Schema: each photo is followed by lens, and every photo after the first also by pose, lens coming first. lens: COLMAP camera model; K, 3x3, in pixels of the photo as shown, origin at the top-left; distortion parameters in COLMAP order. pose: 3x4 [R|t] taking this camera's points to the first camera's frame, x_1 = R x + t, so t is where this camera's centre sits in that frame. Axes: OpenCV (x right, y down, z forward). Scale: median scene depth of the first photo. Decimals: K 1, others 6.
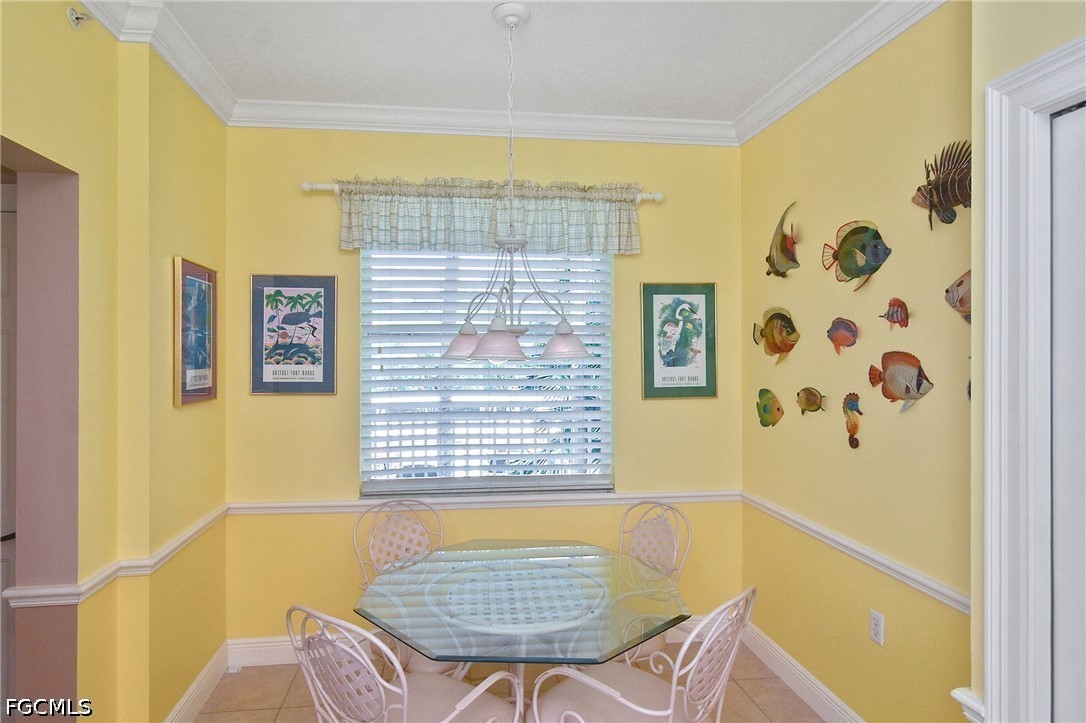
lens RADIAL K [[607.2, 0, 526.1], [0, 607.2, 351.4], [0, 0, 1]] dist [-0.000362, -0.000187]
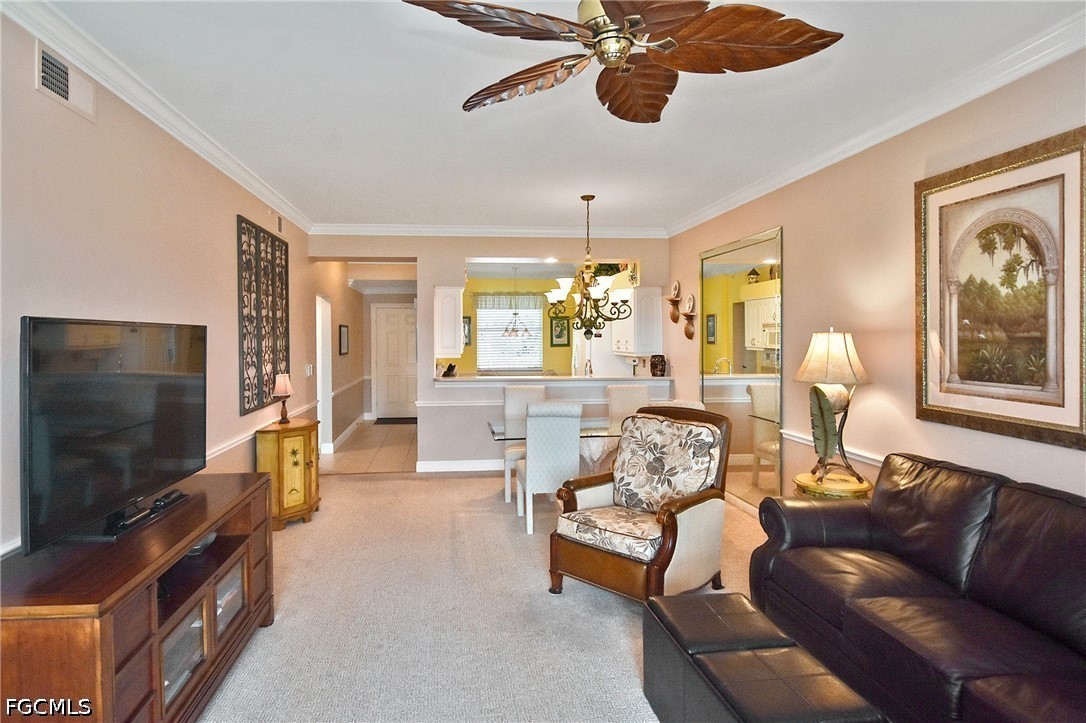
lens RADIAL K [[639.8, 0, 512.5], [0, 639.8, 357.1], [0, 0, 1]] dist [0.102968, 0.000267]
pose [[0.999819, -0.001796, -0.018939, 0.035275], [0.002457, 0.999386, 0.034963, 0.000427], [0.018864, -0.035003, 0.999209, -3.147185]]
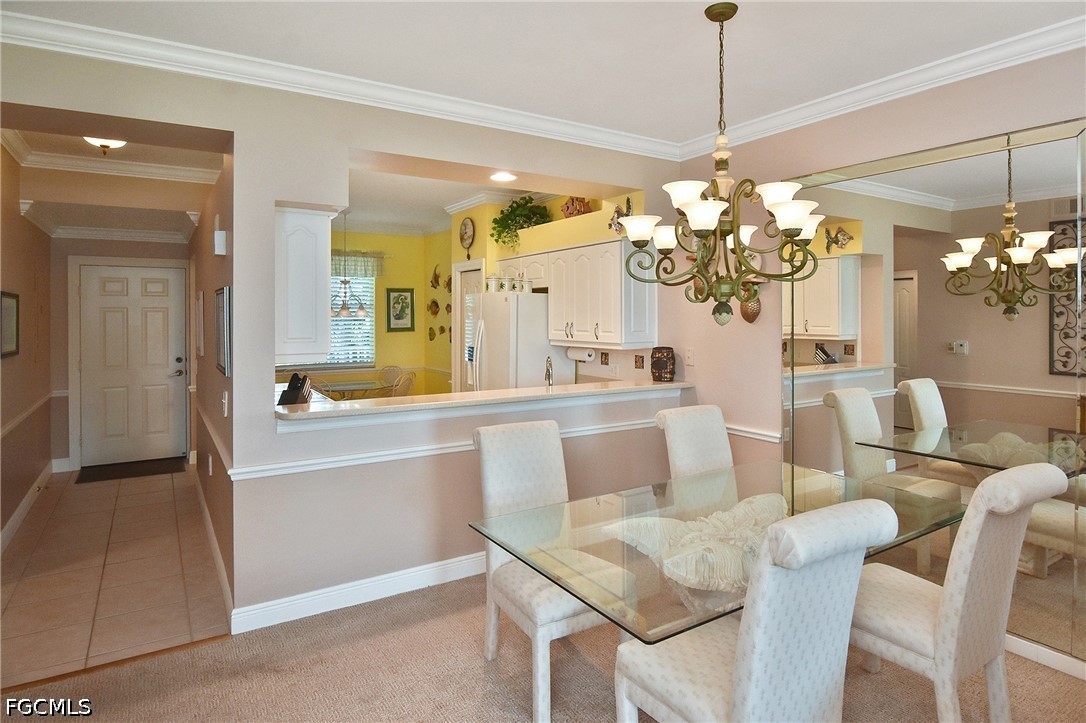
lens RADIAL K [[625.9, 0, 567.0], [0, 625.9, 316.7], [0, 0, 1]] dist [-0.008005, -0.002420]
pose [[0.890347, -0.002202, 0.455277, -0.358668], [0.000650, 0.999993, 0.003565, 0.002273], [-0.455282, -0.002878, 0.890342, -1.841559]]
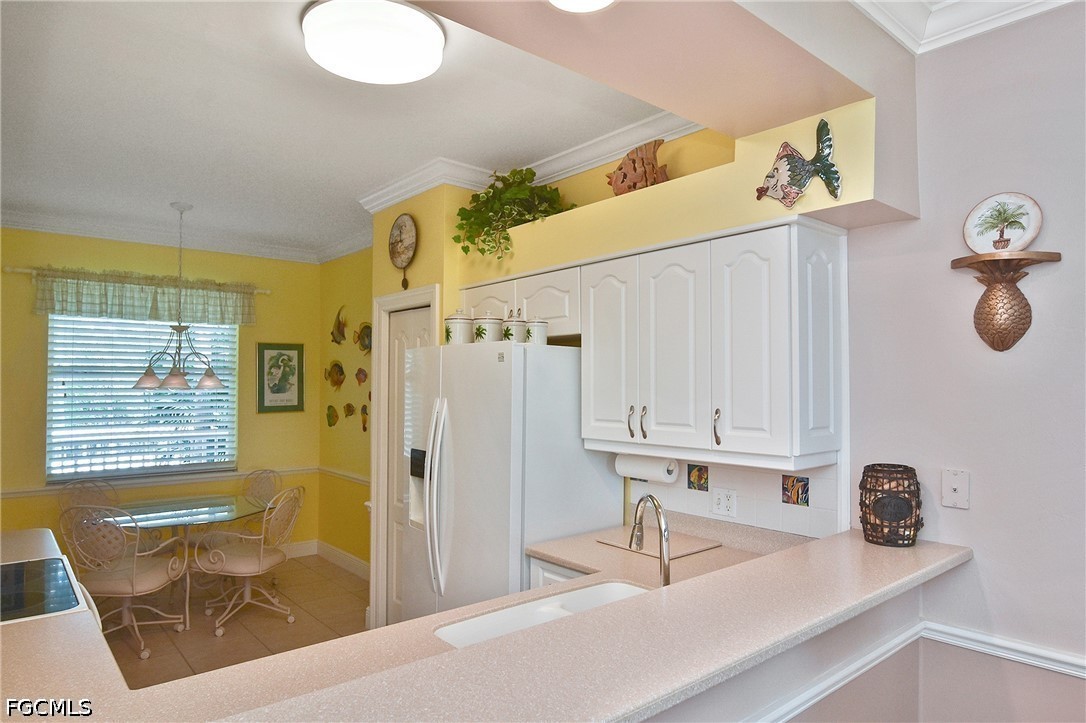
lens RADIAL K [[653.4, 0, 543.7], [0, 653.4, 370.0], [0, 0, 1]] dist [-0.002252, -0.001635]
pose [[0.832554, 0.013873, 0.553770, -0.147369], [-0.003201, 0.999790, -0.020235, -0.005590], [-0.553934, 0.015074, 0.832424, -0.938677]]
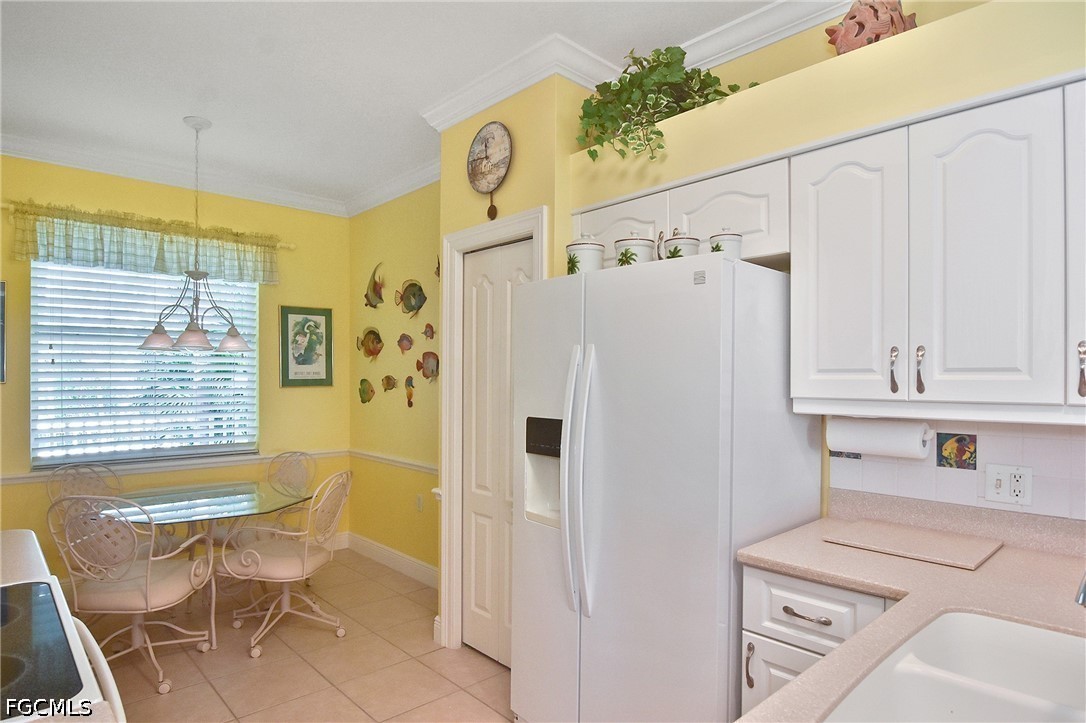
lens RADIAL K [[612.7, 0, 536.8], [0, 612.7, 378.3], [0, 0, 1]] dist [-0.010461, -0.001117]
pose [[0.811471, 0.001218, 0.584392, -0.162773], [-0.002915, 0.999994, 0.001963, 0.055246], [-0.584386, -0.003297, 0.811469, -0.527989]]
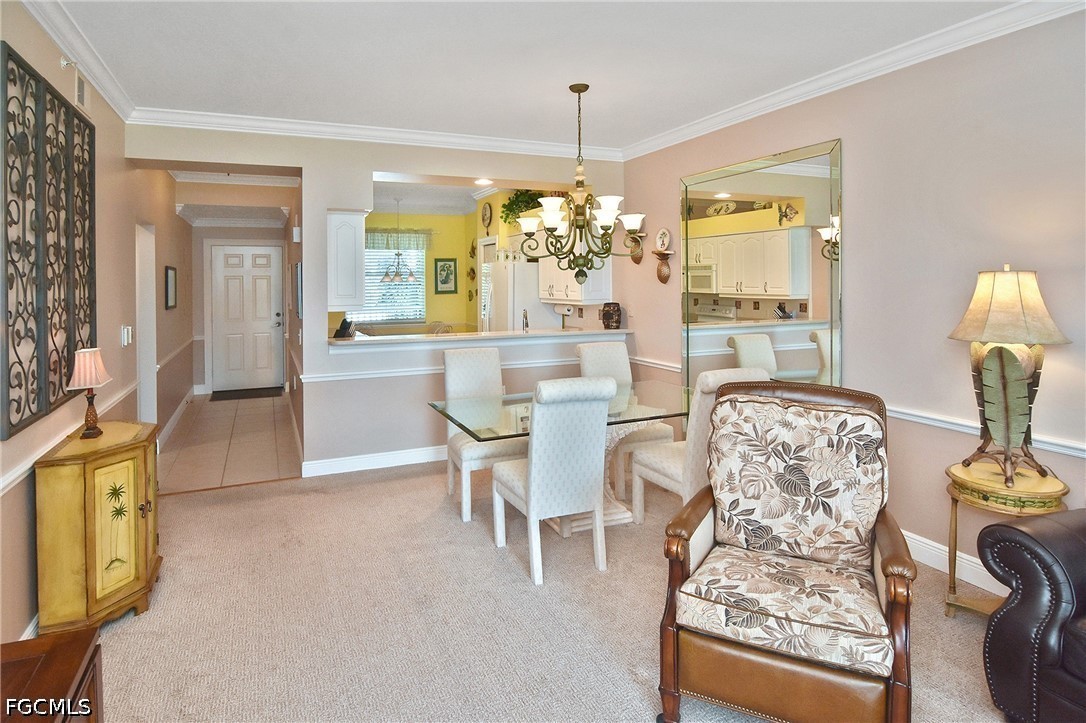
lens RADIAL K [[629.5, 0, 541.3], [0, 629.5, 286.2], [0, 0, 1]] dist [0.006078, 0.000147]
pose [[0.955066, -0.009587, 0.296239, -0.268899], [0.007064, 0.999929, 0.009587, 0.007600], [-0.296310, -0.007063, 0.955066, -2.475974]]
